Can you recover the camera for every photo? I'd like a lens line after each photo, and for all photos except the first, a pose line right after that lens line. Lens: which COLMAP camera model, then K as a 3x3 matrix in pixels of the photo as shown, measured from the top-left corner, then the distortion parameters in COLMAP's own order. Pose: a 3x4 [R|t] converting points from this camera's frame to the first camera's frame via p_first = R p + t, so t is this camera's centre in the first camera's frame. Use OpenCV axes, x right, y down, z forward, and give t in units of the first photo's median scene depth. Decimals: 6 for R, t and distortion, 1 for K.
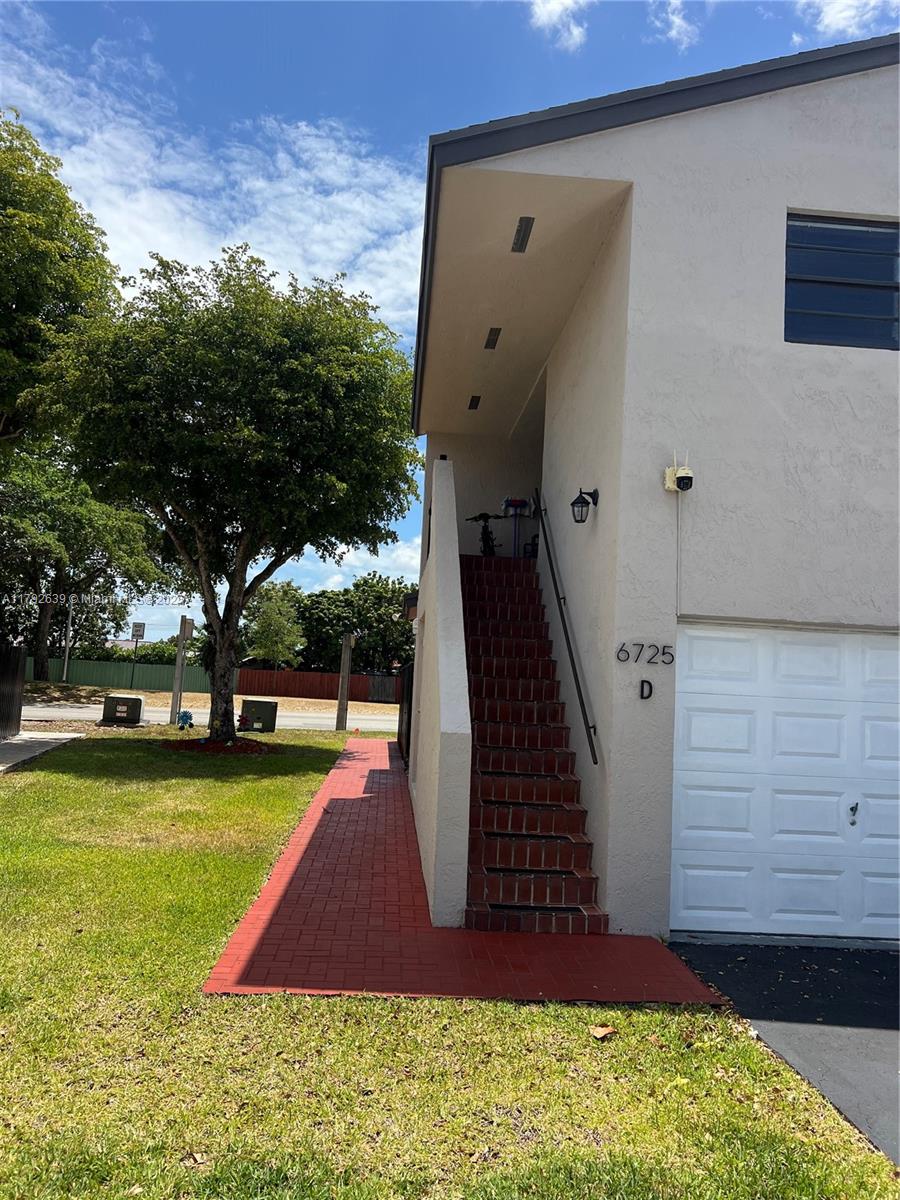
lens RADIAL K [[892.0, 0, 456.6], [0, 892.0, 590.7], [0, 0, 1]] dist [0.070478, -0.043017]
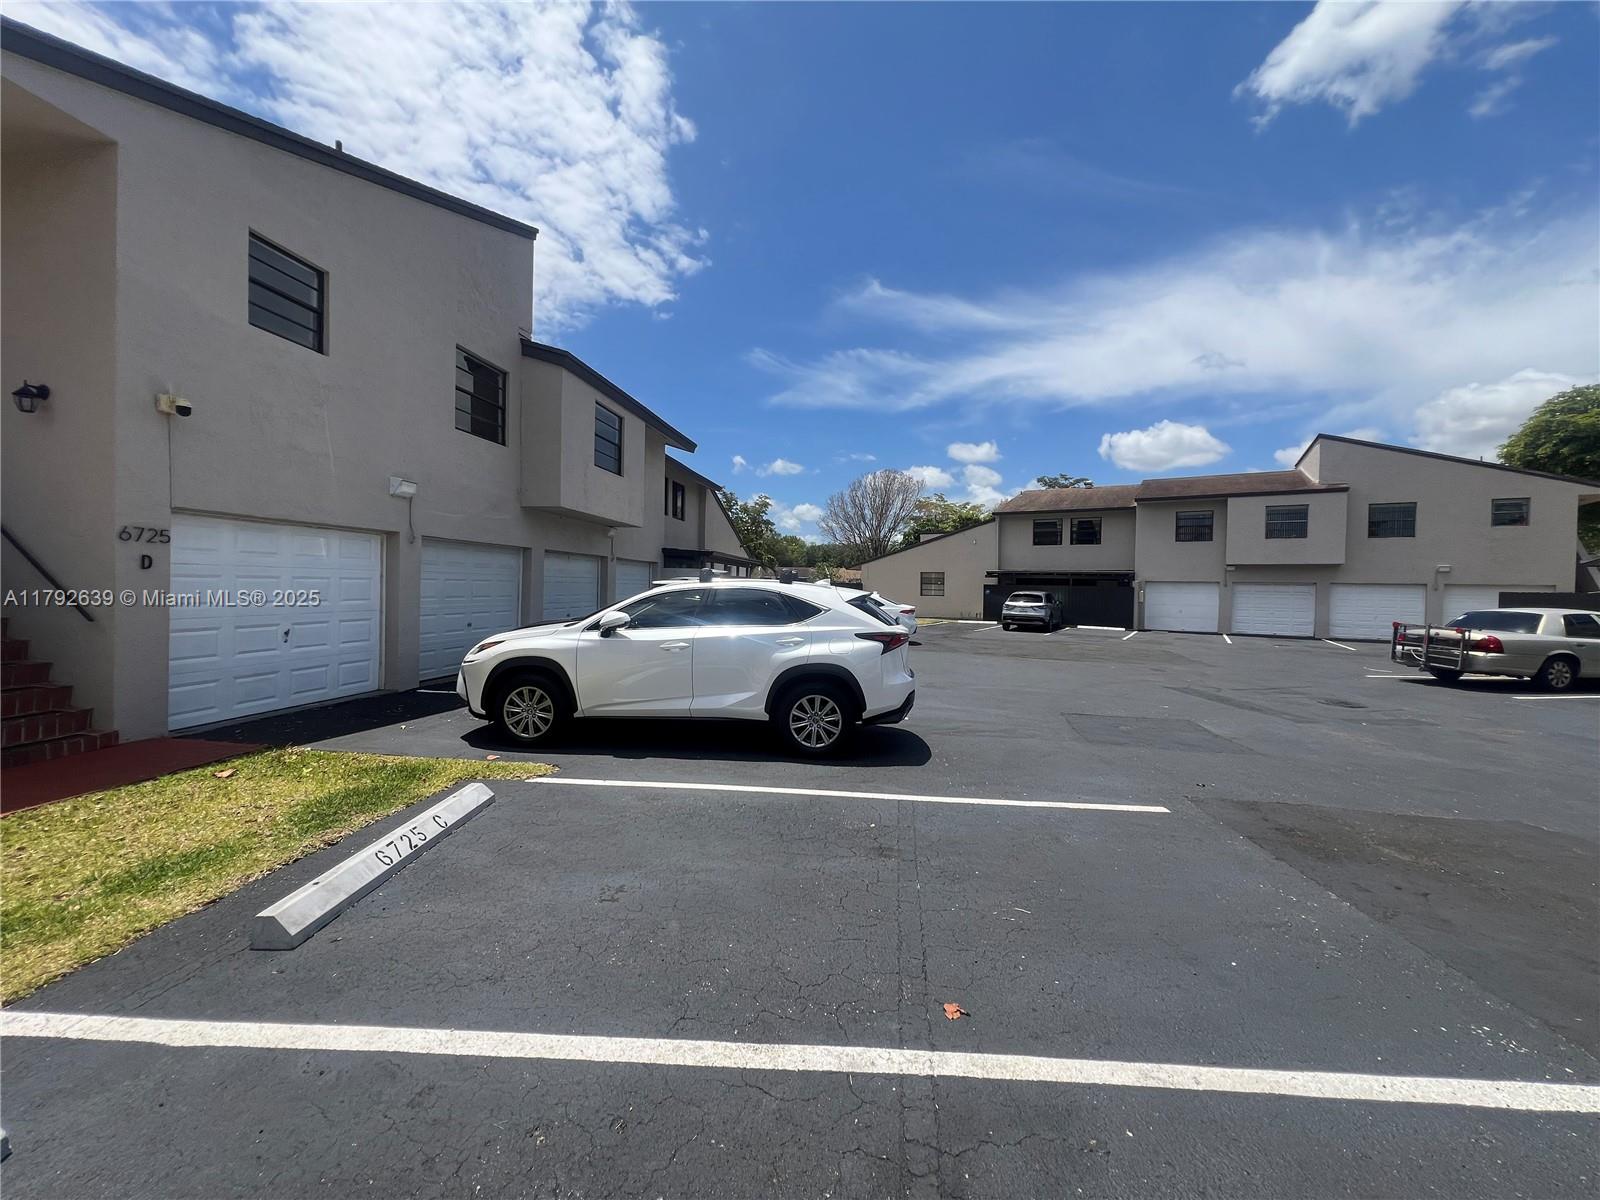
lens RADIAL K [[637.7, 0, 799.7], [0, 637.7, 598.2], [0, 0, 1]] dist [-0.003932, -0.000138]
pose [[0.231012, -0.062609, 0.970934, -0.184023], [-0.108770, 0.990010, 0.089719, -0.010154], [-0.966852, -0.126335, 0.221894, -0.058132]]
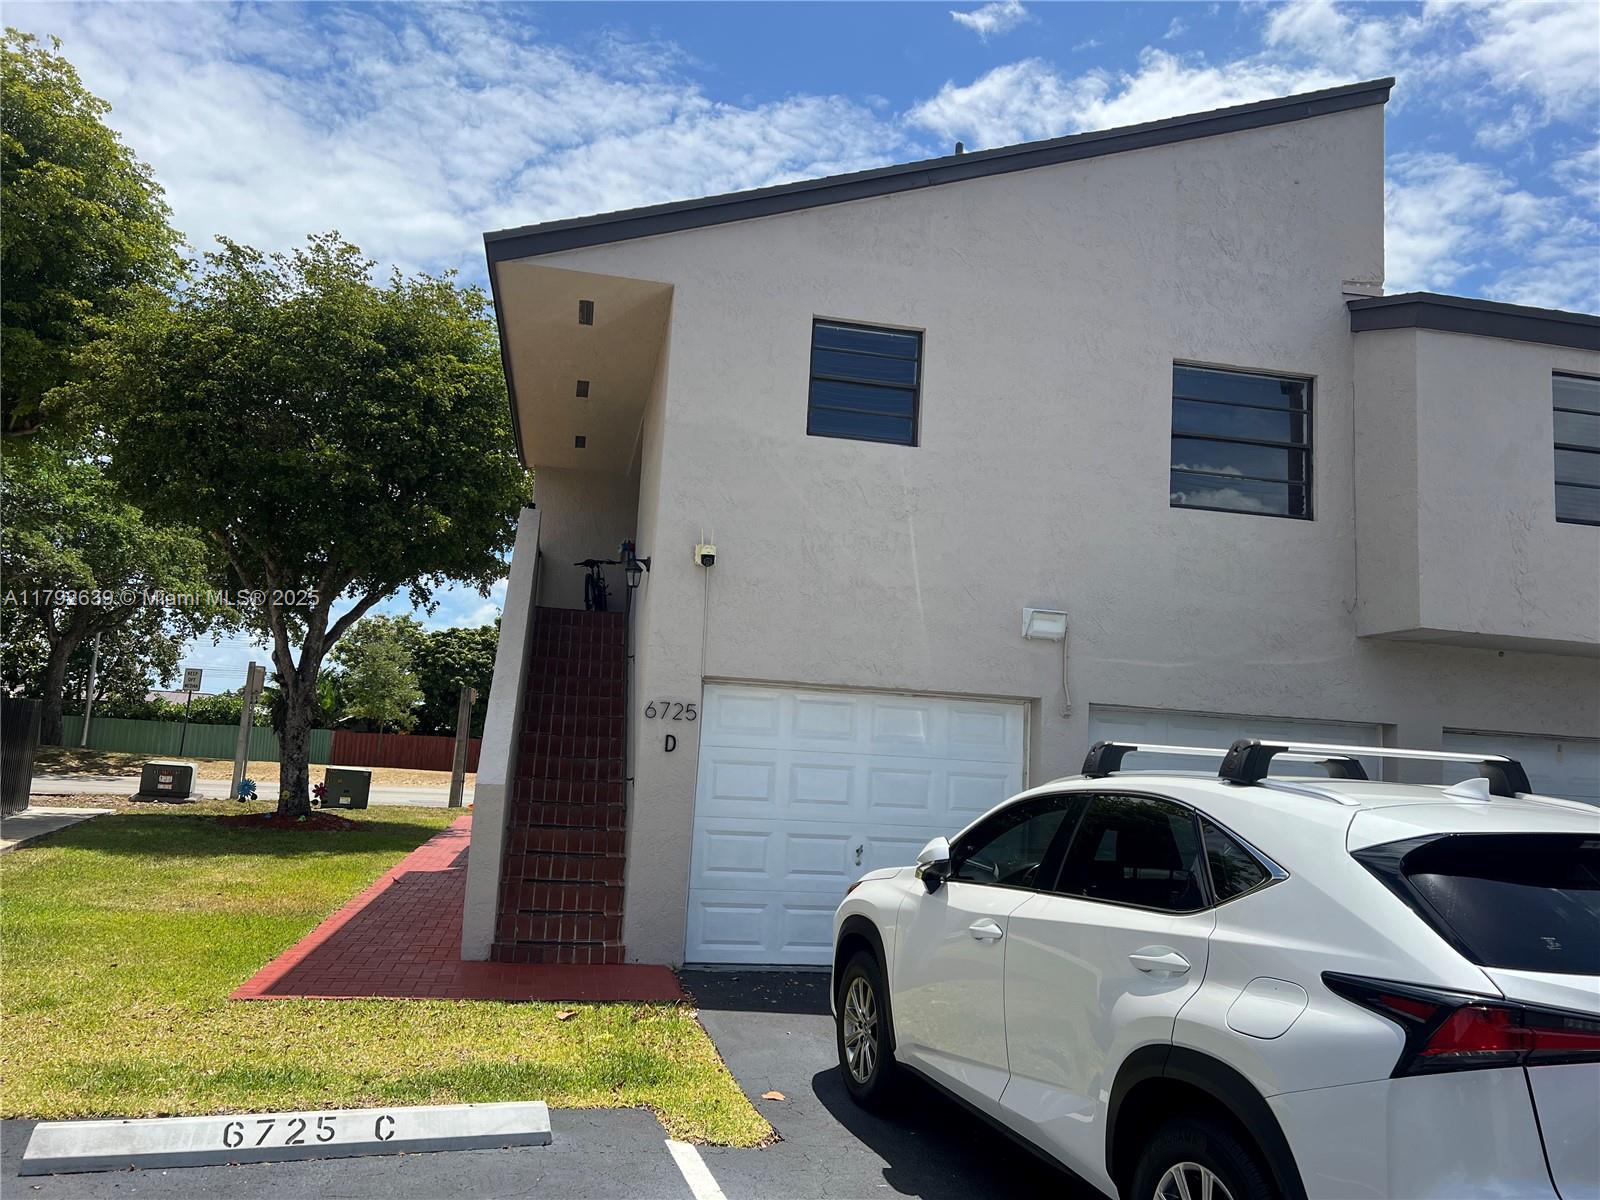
lens RADIAL K [[1189.3, 0, 776.8], [0, 1189.3, 607.8], [0, 0, 1]] dist [0.070478, -0.043017]
pose [[0.993692, 0.018757, 0.110561, 0.067117], [-0.016686, 0.999668, -0.019628, -0.012303], [-0.110893, 0.017659, 0.993675, -0.187340]]
